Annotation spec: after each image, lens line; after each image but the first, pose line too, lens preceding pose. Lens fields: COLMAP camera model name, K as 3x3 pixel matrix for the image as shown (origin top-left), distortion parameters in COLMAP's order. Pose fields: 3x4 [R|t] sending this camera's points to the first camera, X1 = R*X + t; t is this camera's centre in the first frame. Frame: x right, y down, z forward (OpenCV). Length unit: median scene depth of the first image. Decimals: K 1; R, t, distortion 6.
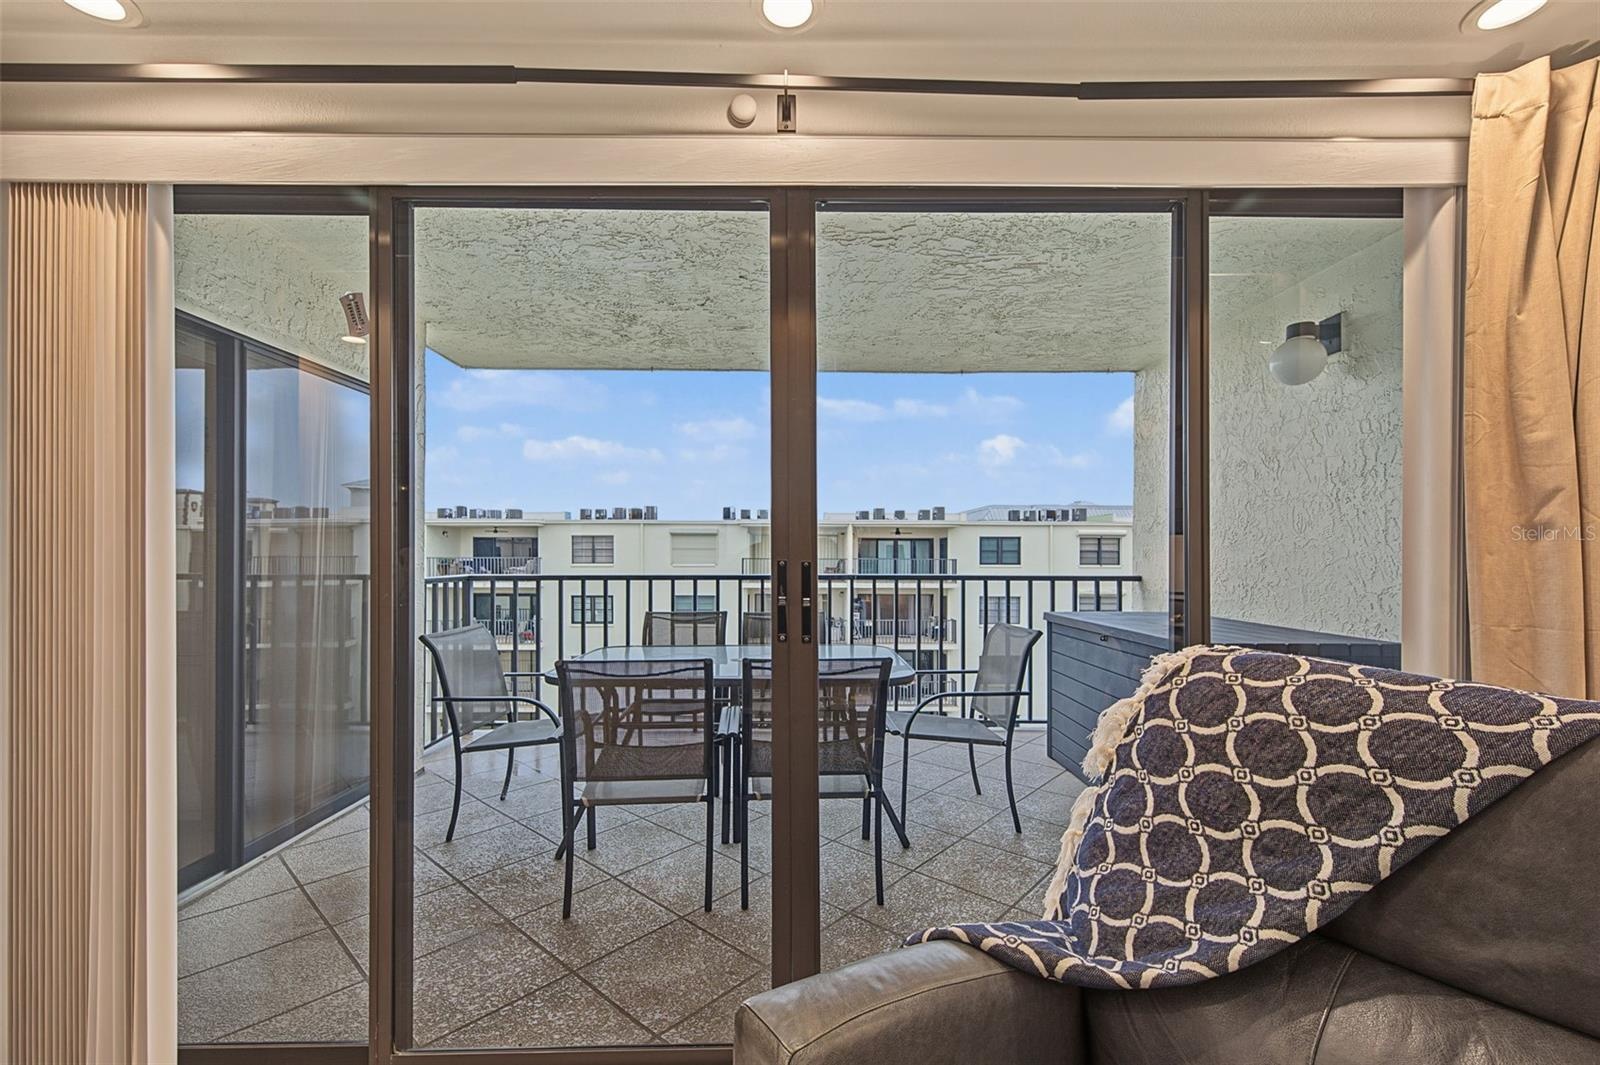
lens RADIAL K [[634.9, 0, 822.8], [0, 634.9, 556.9], [0, 0, 1]] dist [0.009471, 0.000431]
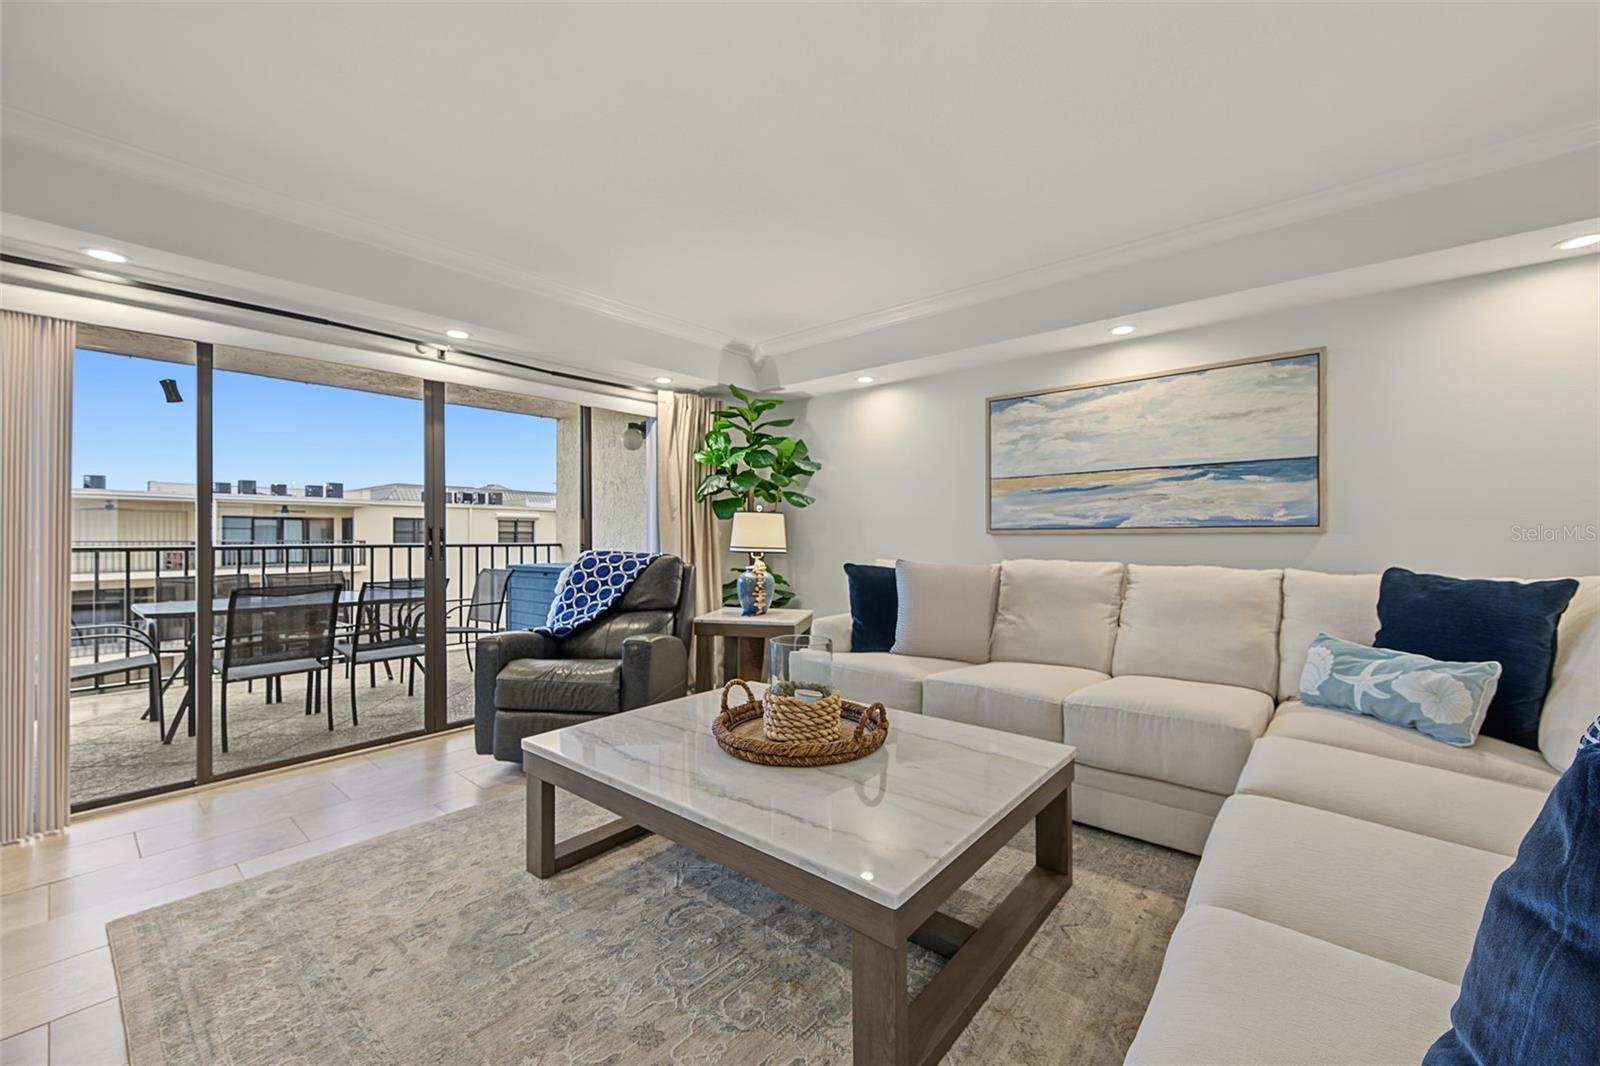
lens RADIAL K [[634.9, 0, 801.5], [0, 634.9, 533.5], [0, 0, 1]] dist [0.009471, 0.000431]
pose [[0.665509, 0.000796, 0.746389, -1.158078], [0.006833, 0.999951, -0.007159, 0.075184], [-0.746359, 0.009864, 0.665471, -2.063310]]
